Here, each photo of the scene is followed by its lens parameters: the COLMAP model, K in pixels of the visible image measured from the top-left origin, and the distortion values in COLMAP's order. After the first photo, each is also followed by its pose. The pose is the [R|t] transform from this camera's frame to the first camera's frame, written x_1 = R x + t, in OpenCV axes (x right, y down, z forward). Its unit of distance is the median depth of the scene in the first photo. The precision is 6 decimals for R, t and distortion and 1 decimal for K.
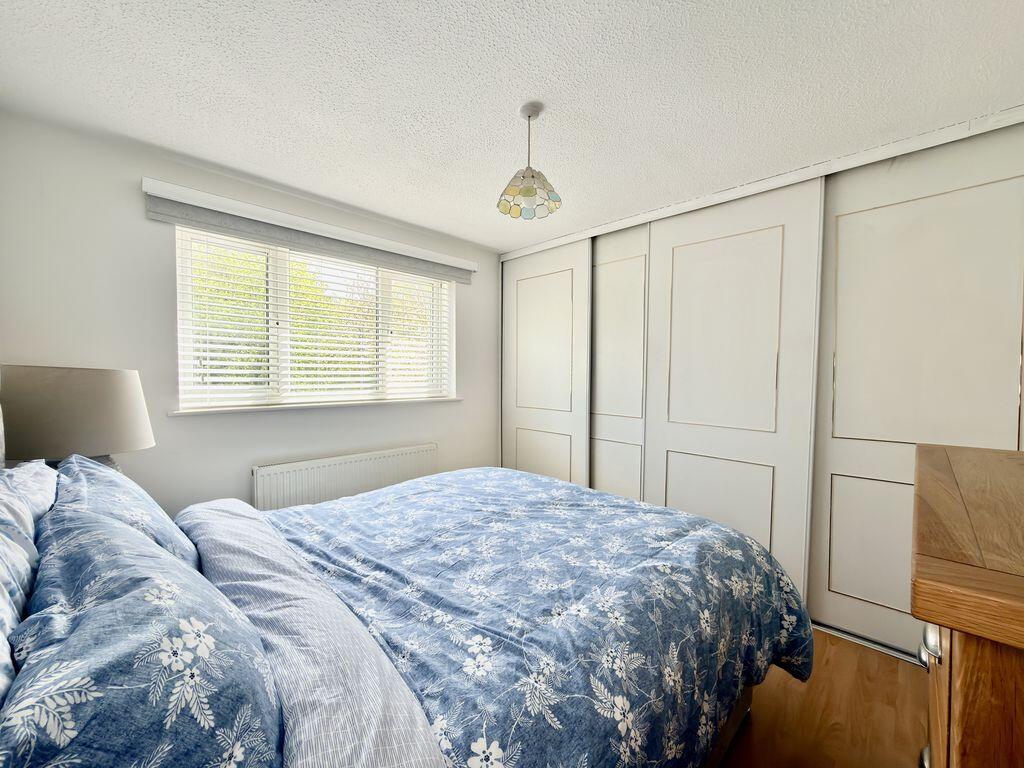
lens RADIAL K [[407.0, 0, 512.0], [0, 407.0, 384.0], [0, 0, 1]] dist [-0.000761, 0.000085]
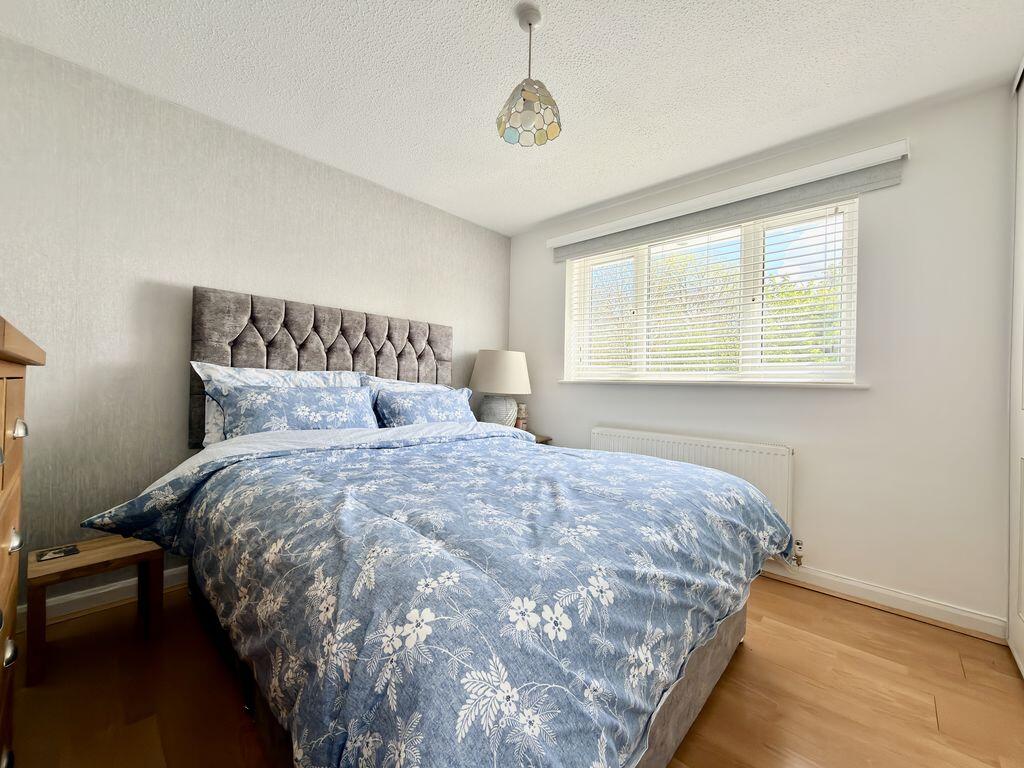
lens RADIAL K [[407.0, 0, 512.0], [0, 407.0, 384.0], [0, 0, 1]] dist [-0.000761, 0.000085]
pose [[0.035572, -0.002883, -0.999363, 0.953123], [-0.049411, 0.998768, -0.004640, 0.130539], [0.998145, 0.049545, 0.035385, 1.004075]]
